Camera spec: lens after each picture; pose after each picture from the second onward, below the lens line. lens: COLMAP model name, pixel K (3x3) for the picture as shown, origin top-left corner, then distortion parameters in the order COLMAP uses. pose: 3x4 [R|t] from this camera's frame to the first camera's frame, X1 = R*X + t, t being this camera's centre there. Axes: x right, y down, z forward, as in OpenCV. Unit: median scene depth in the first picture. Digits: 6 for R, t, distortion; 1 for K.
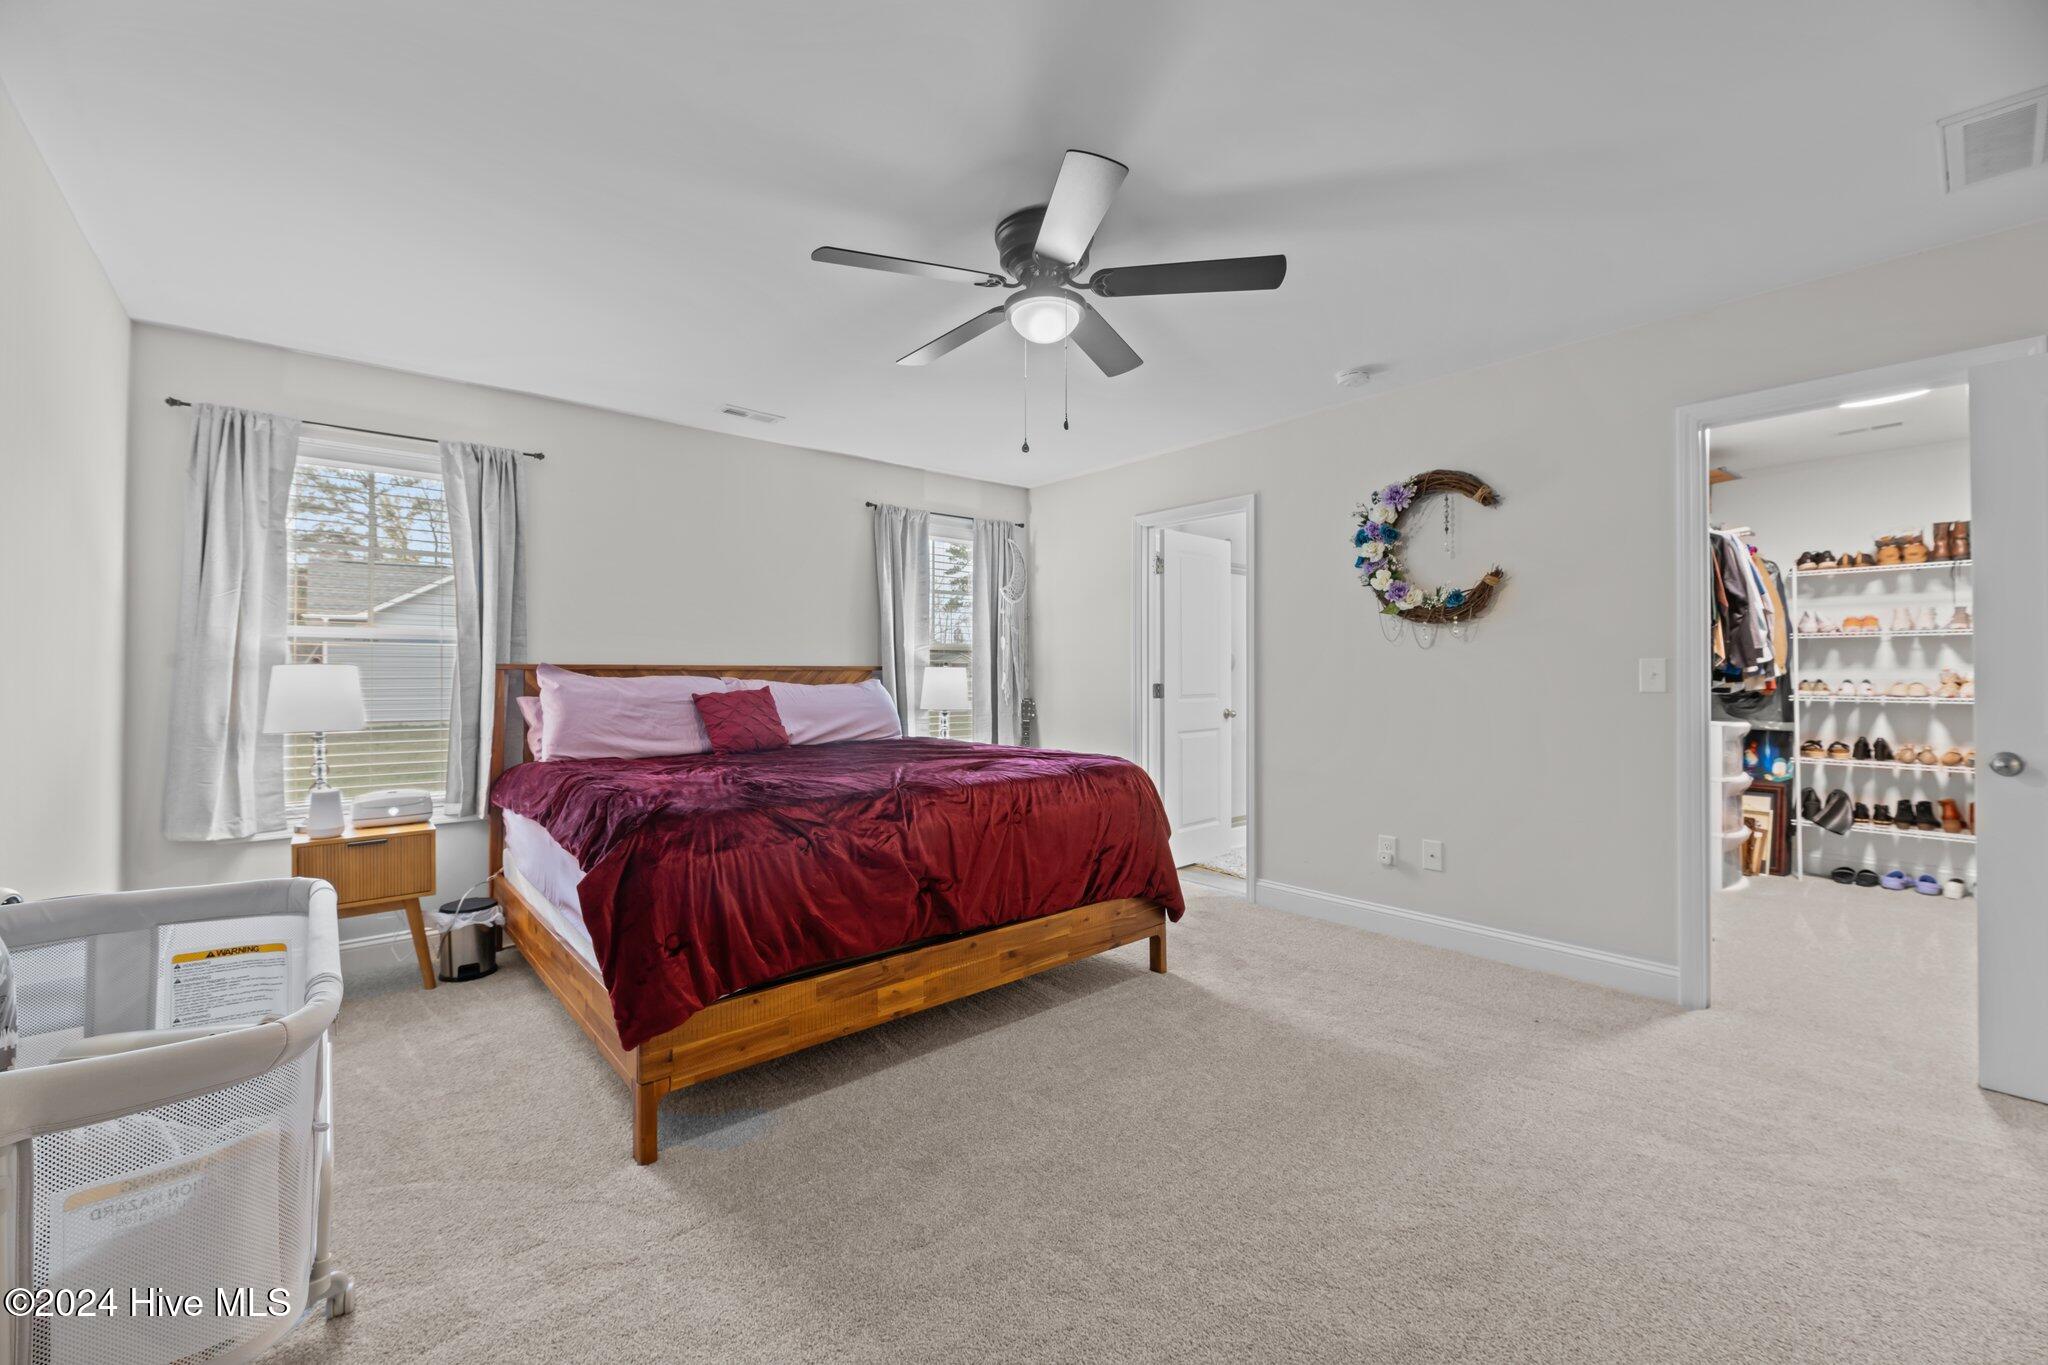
lens RADIAL K [[830.4, 0, 1028.0], [0, 830.4, 672.4], [0, 0, 1]] dist [-0.003158, -0.000171]
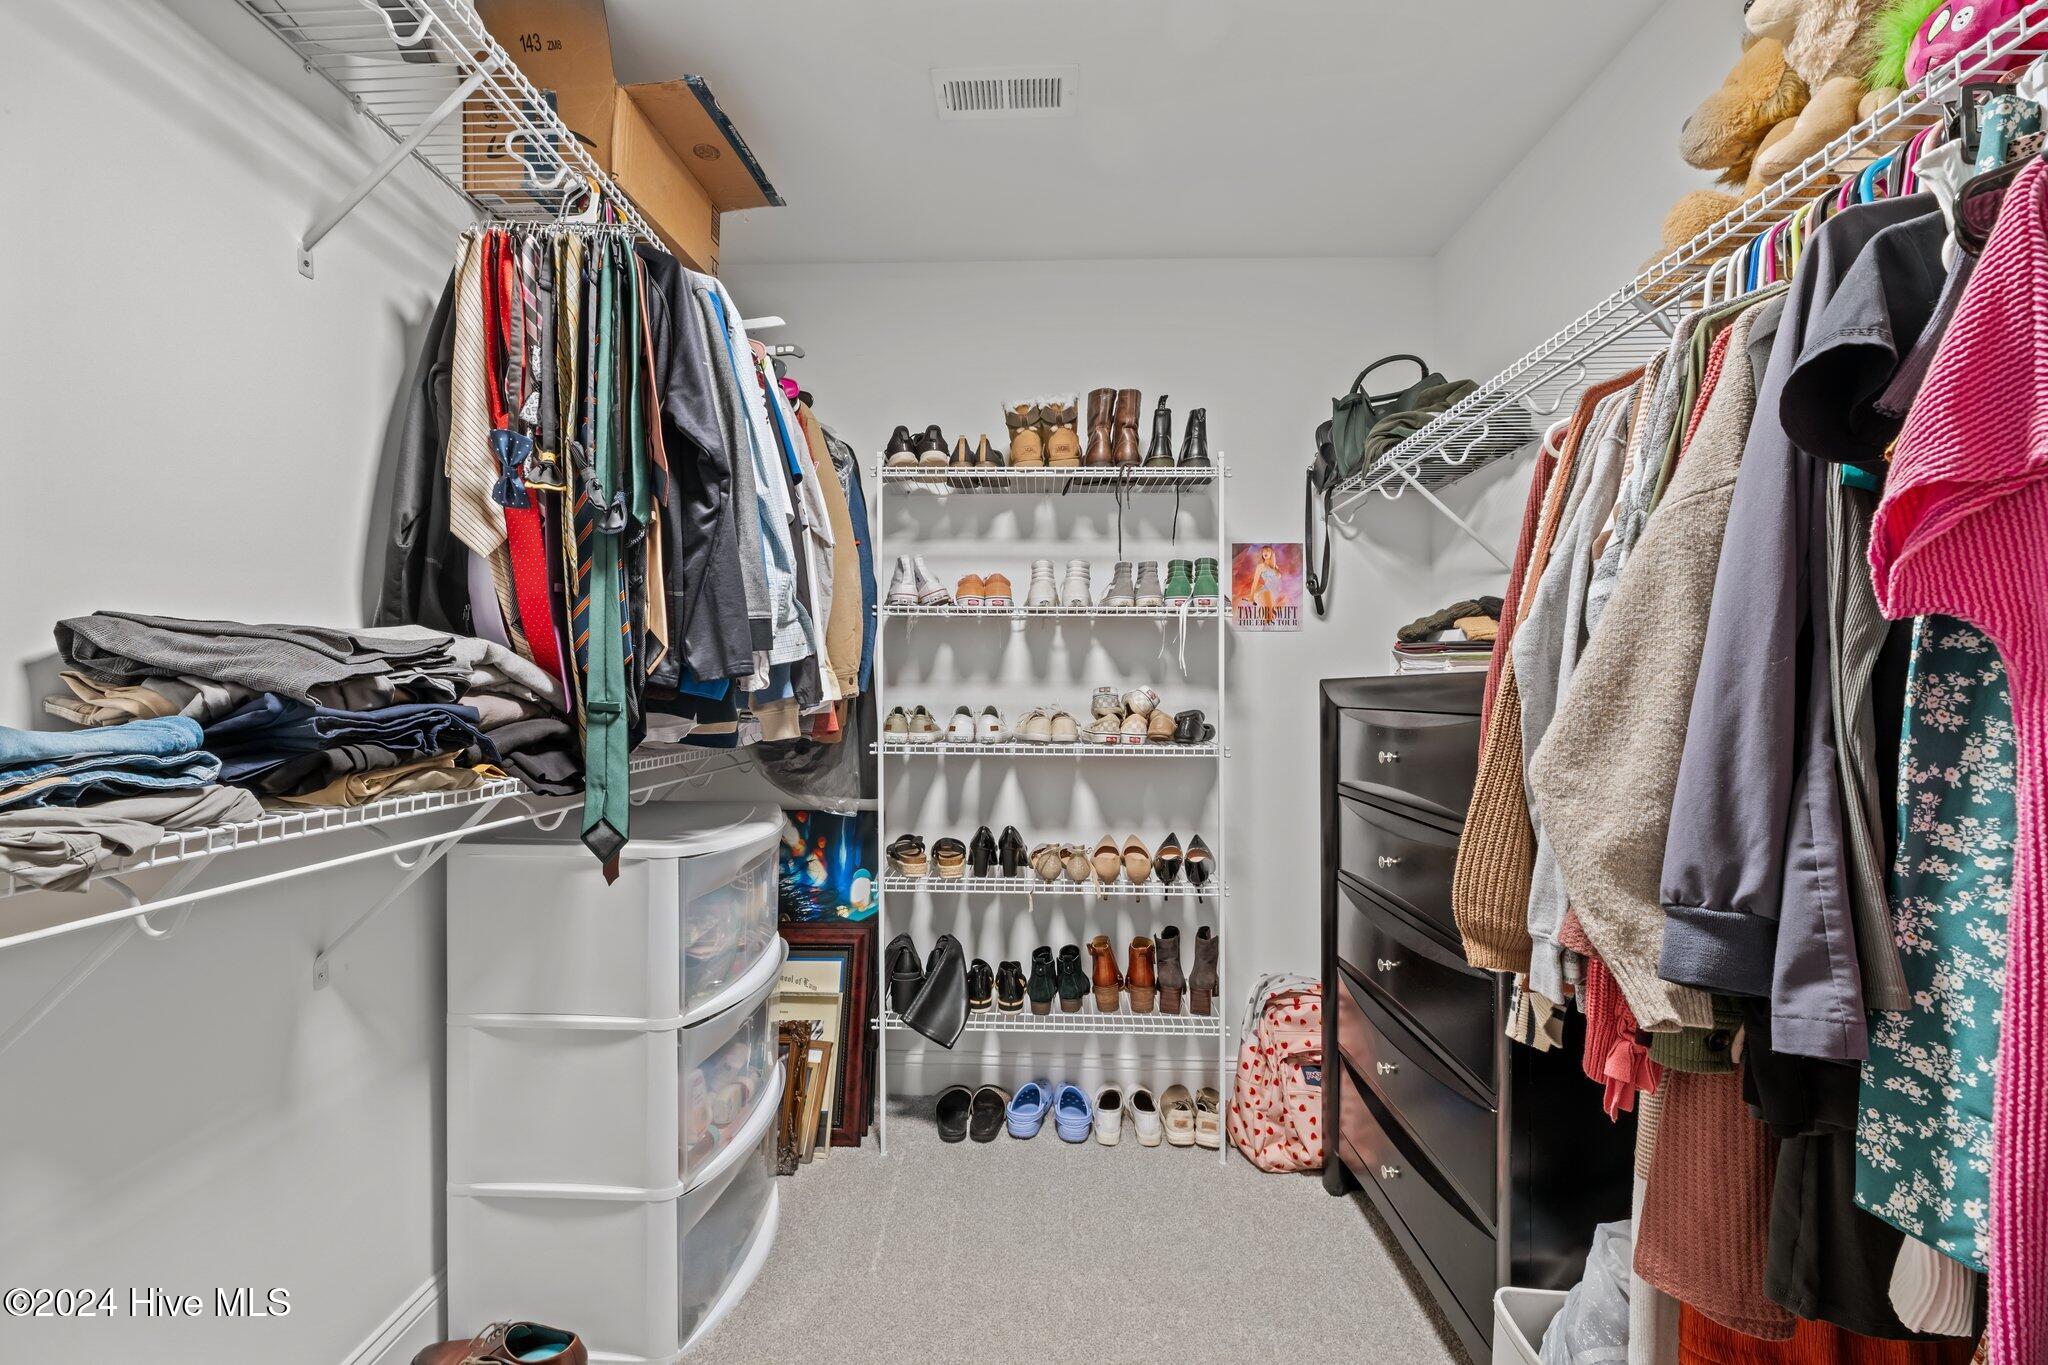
lens RADIAL K [[830.4, 0, 1020.0], [0, 830.4, 690.0], [0, 0, 1]] dist [-0.003158, -0.000171]
pose [[0.674909, 0.005251, 0.737882, 0.655724], [-0.011027, 0.999935, 0.002970, -0.003003], [-0.737818, -0.010141, 0.674923, 0.649483]]
